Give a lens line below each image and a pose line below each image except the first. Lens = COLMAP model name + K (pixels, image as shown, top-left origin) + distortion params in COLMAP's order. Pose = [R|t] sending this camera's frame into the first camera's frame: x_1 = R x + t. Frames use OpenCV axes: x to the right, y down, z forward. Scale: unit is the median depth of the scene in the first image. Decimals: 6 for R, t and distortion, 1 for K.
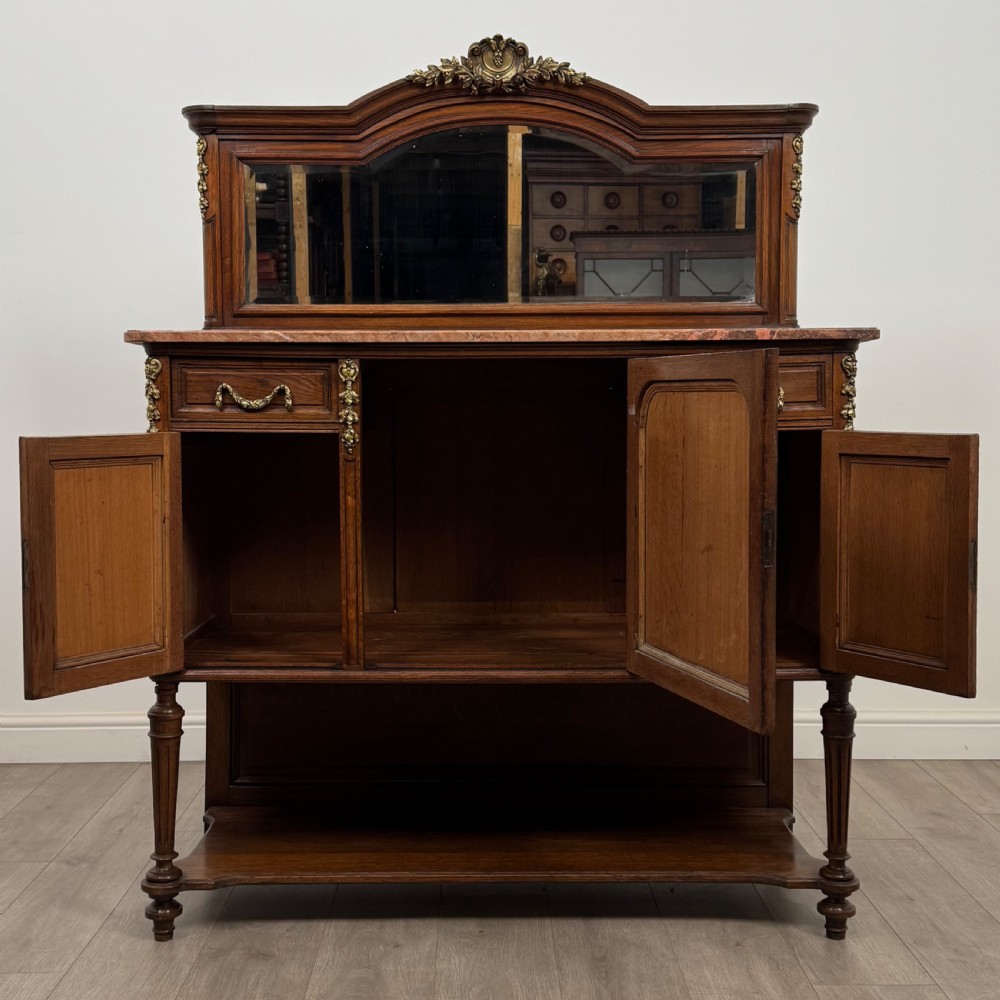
lens RADIAL K [[1373.1, 0, 488.7], [0, 1373.1, 485.5], [0, 0, 1]] dist [0.132457, -0.041364]
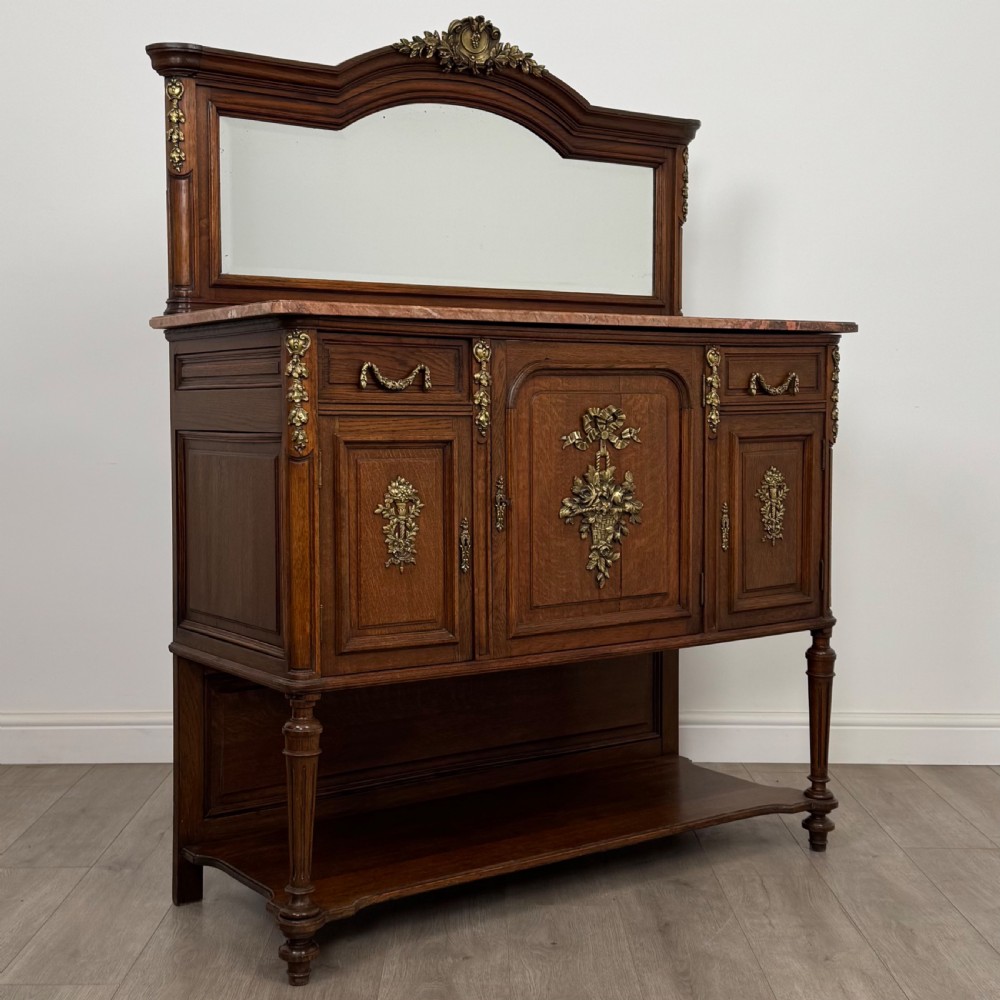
lens RADIAL K [[1472.2, 0, 500.0], [0, 1472.2, 500.0], [0, 0, 1]] dist [0.097230, -0.010338]
pose [[0.816734, -0.035236, 0.575938, -0.664646], [0.032893, 0.999354, 0.014495, 0.006514], [-0.576077, 0.007106, 0.817365, 0.140619]]
